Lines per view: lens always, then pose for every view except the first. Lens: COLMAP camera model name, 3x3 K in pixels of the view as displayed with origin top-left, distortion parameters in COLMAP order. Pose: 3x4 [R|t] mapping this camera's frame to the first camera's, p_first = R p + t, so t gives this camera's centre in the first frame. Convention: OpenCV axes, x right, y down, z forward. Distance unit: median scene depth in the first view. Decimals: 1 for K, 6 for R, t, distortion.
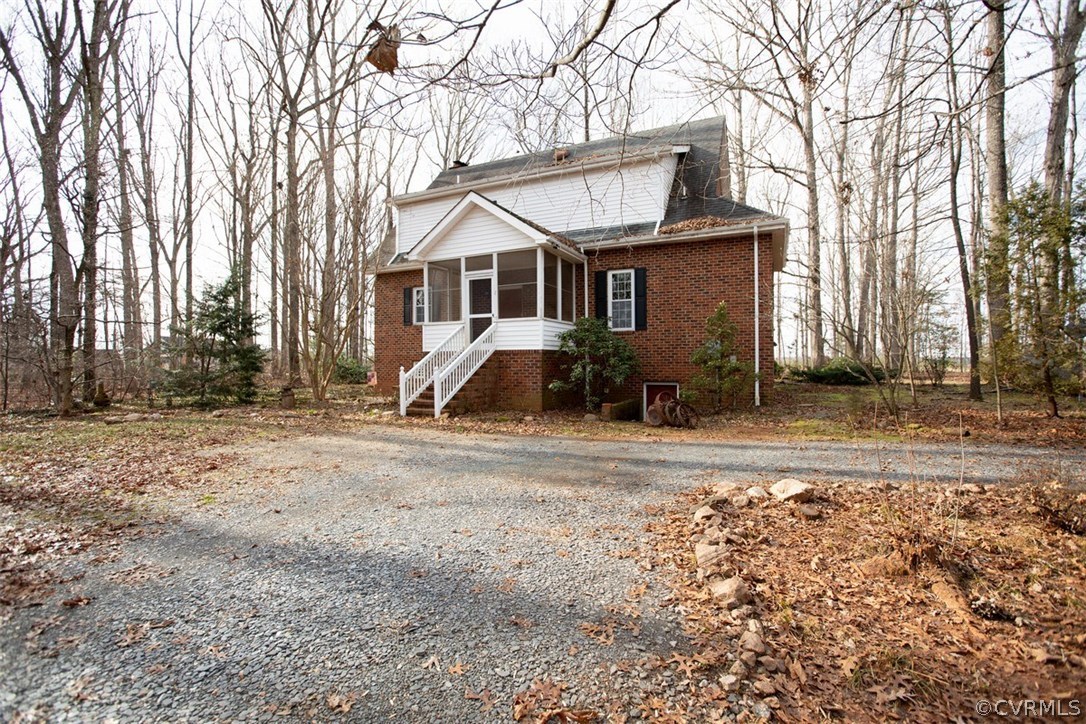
lens RADIAL K [[495.1, 0, 543.5], [0, 495.1, 355.2], [0, 0, 1]] dist [-0.032038, 0.008472]
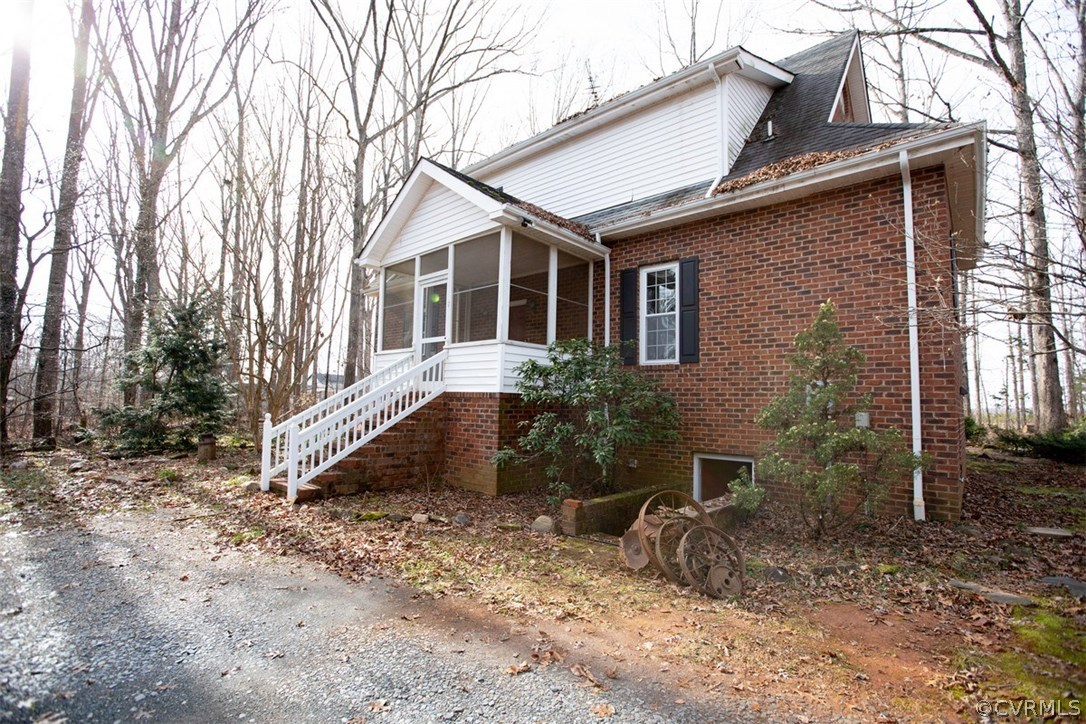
lens RADIAL K [[495.1, 0, 540.0], [0, 495.1, 360.8], [0, 0, 1]] dist [-0.032038, 0.008472]
pose [[0.958315, 0.005217, -0.285665, 0.203345], [-0.025579, 0.997385, -0.067593, -0.009618], [0.284566, 0.072083, 0.955943, 0.408129]]
